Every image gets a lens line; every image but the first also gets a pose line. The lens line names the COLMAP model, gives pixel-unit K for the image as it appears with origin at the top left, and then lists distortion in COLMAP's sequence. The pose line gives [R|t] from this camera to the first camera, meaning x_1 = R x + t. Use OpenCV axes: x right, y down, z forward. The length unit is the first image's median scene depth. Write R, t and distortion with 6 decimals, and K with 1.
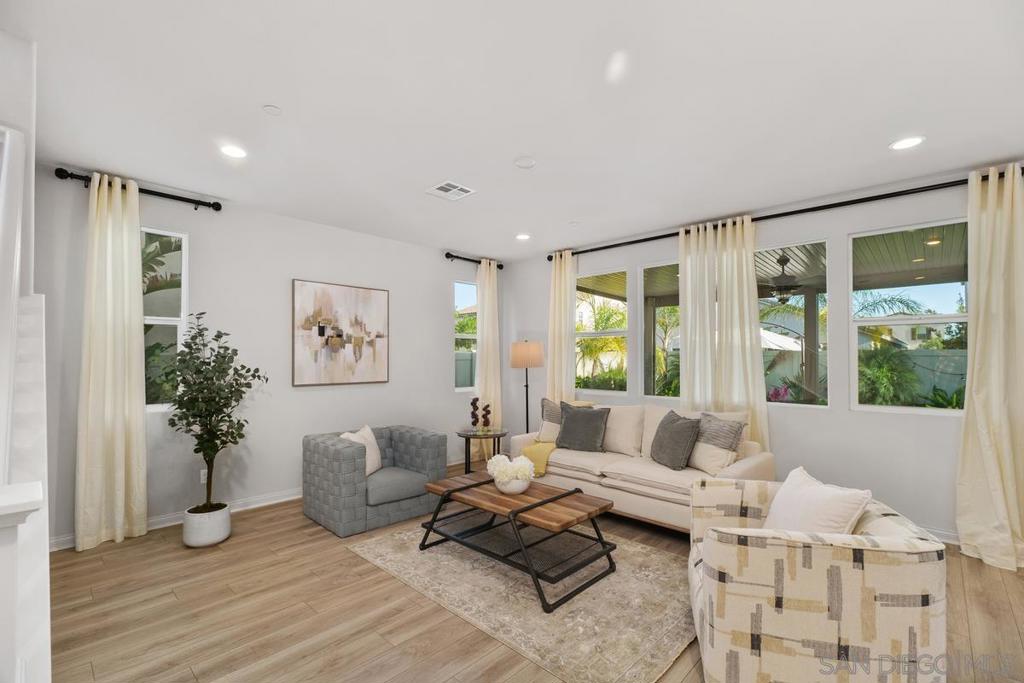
lens RADIAL K [[452.0, 0, 511.5], [0, 452.0, 350.3], [0, 0, 1]] dist [-0.000843, -0.000644]
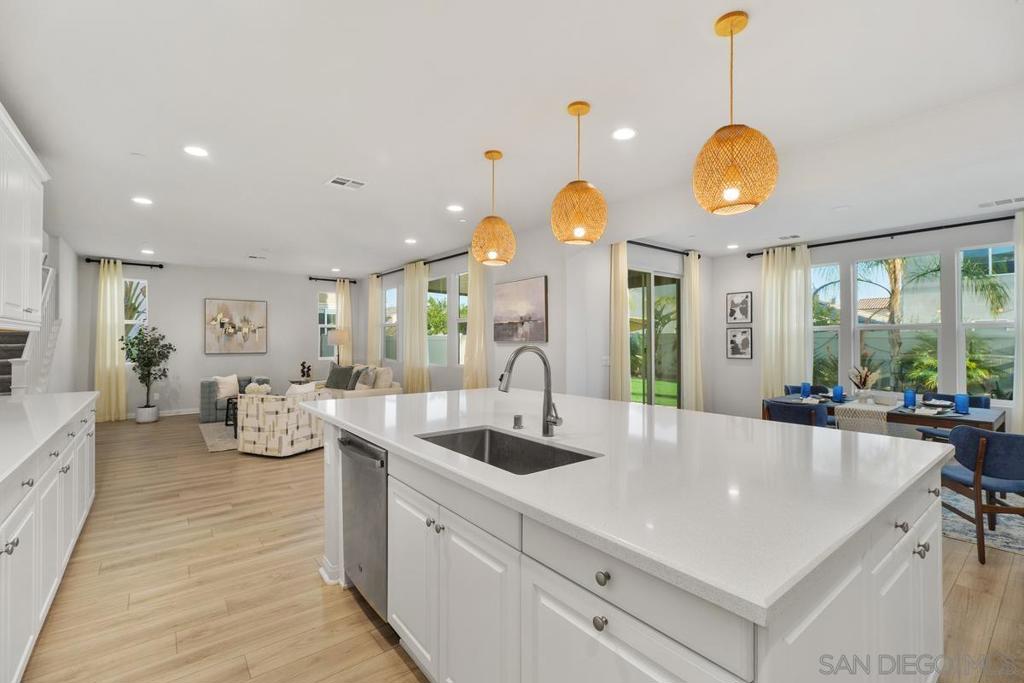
lens RADIAL K [[452.0, 0, 511.9], [0, 452.0, 332.9], [0, 0, 1]] dist [-0.000843, -0.000644]
pose [[0.988977, -0.001677, -0.148060, 1.101371], [0.002095, 0.999994, 0.002668, -0.013550], [0.148054, -0.002949, 0.988975, -0.715566]]
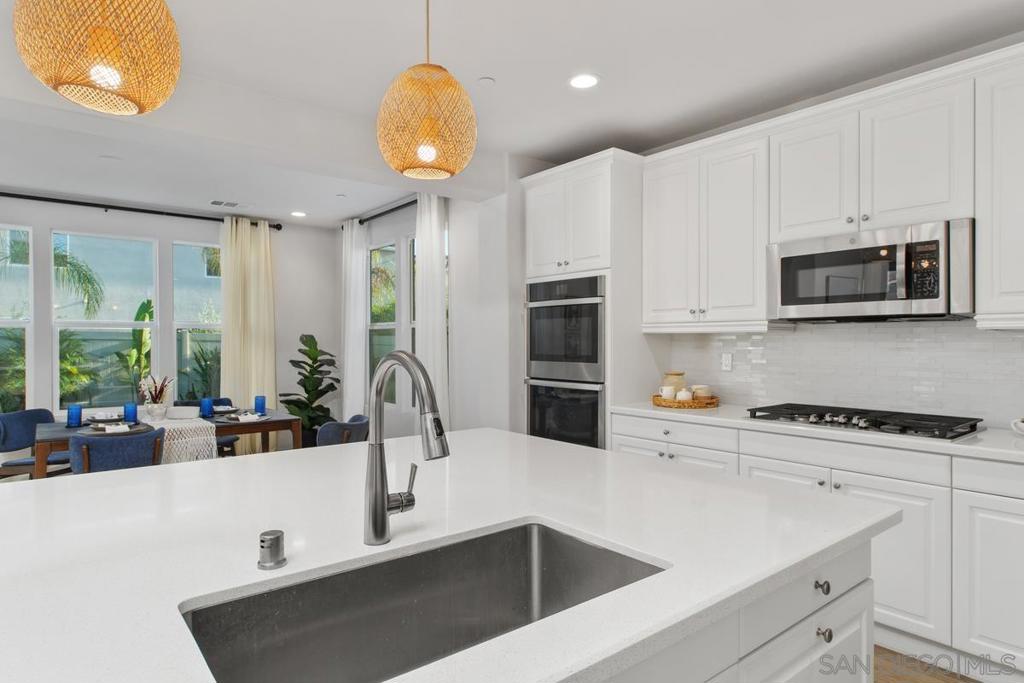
lens RADIAL K [[585.8, 0, 517.8], [0, 585.8, 342.9], [0, 0, 1]] dist [0.000925, 0.000970]
pose [[0.129071, -0.002155, 0.991633, 0.809981], [-0.016571, 0.999853, 0.004330, -0.005685], [-0.991497, -0.016991, 0.129016, -0.368687]]
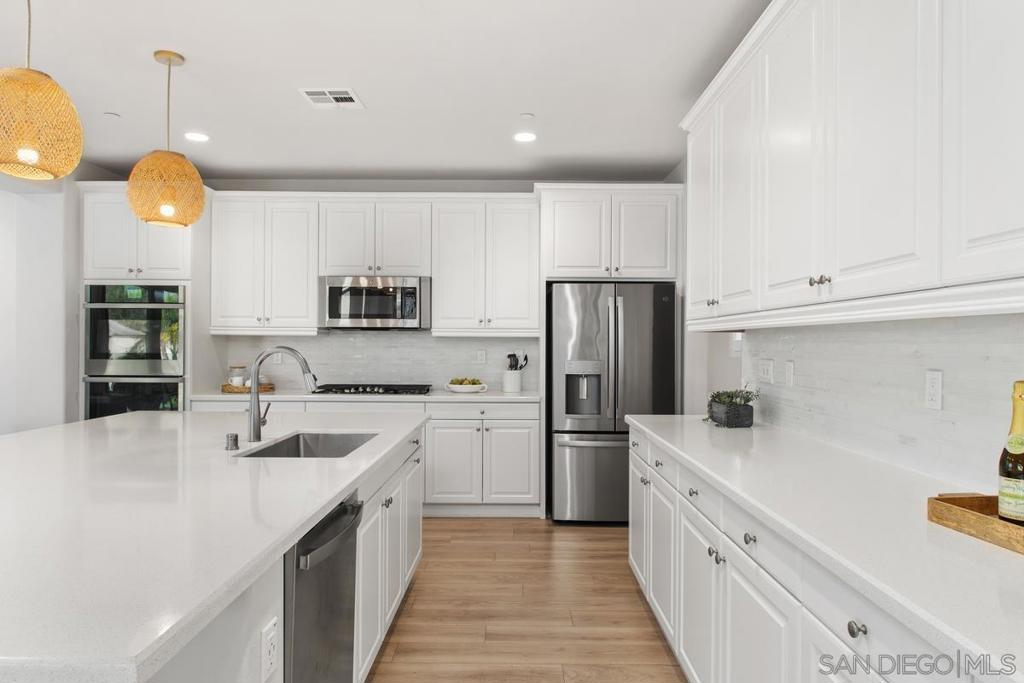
lens RADIAL K [[650.0, 0, 507.6], [0, 650.0, 342.7], [0, 0, 1]] dist [0.002112, 0.000401]
pose [[-0.679402, -0.003196, 0.733759, 0.463700], [-0.018079, 0.999760, -0.012385, 0.000022], [-0.733543, -0.021680, -0.679297, -0.027971]]
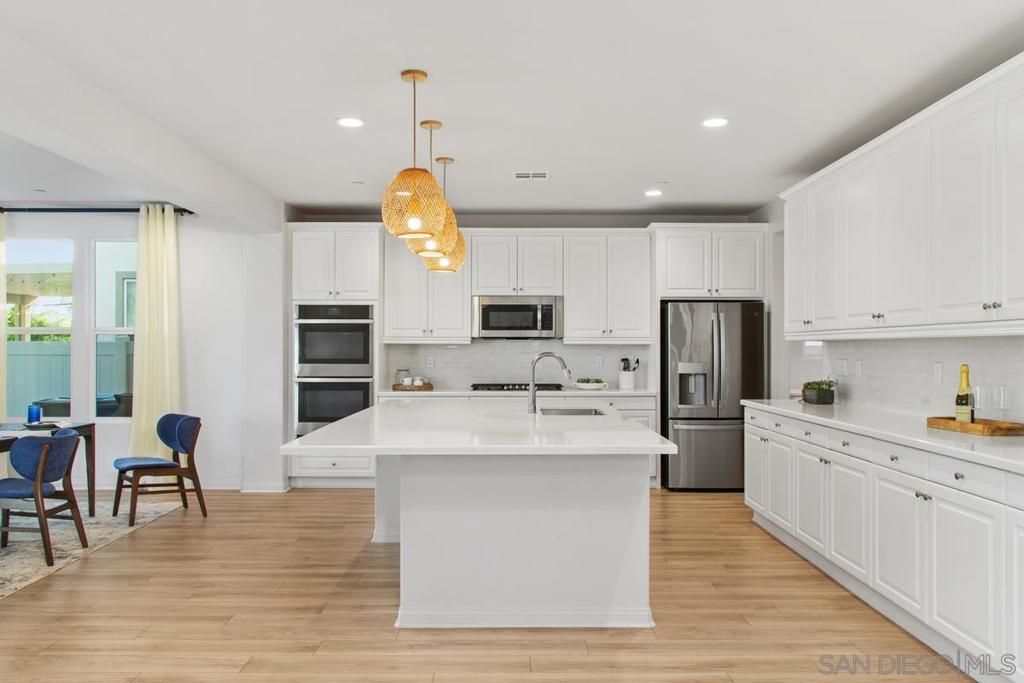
lens RADIAL K [[777.2, 0, 511.9], [0, 777.2, 348.3], [0, 0, 1]] dist [-0.000810, -0.001636]
pose [[-0.687153, 0.000405, 0.726513, 0.235532], [-0.012823, 0.999837, -0.012686, 0.009491], [-0.726399, -0.018033, -0.687036, 0.561389]]
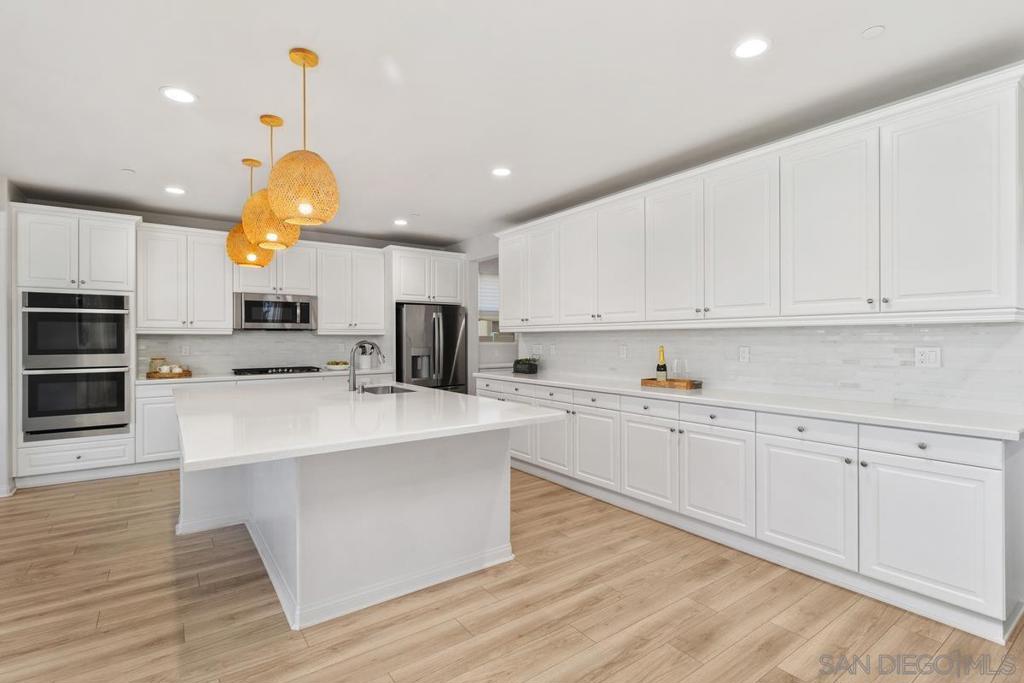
lens RADIAL K [[488.7, 0, 515.5], [0, 488.7, 338.9], [0, 0, 1]] dist [-0.001044, -0.001963]
pose [[-0.982254, 0.003661, 0.187521, 0.624392], [0.000412, 0.999849, -0.017363, 0.012400], [-0.187556, -0.016977, -0.982107, 0.522731]]
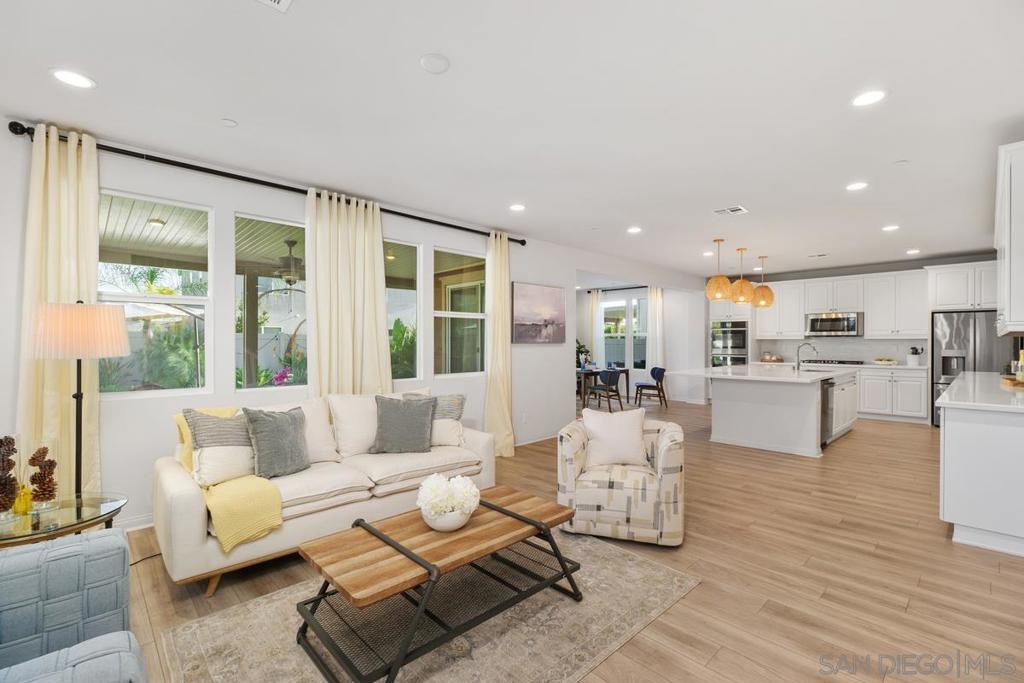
lens RADIAL K [[452.0, 0, 515.3], [0, 452.0, 343.0], [0, 0, 1]] dist [-0.000843, -0.000644]
pose [[0.050852, 0.000362, 0.998706, -0.477087], [-0.018080, 0.999836, 0.000558, 0.017131], [-0.998543, -0.018085, 0.050851, 0.589048]]
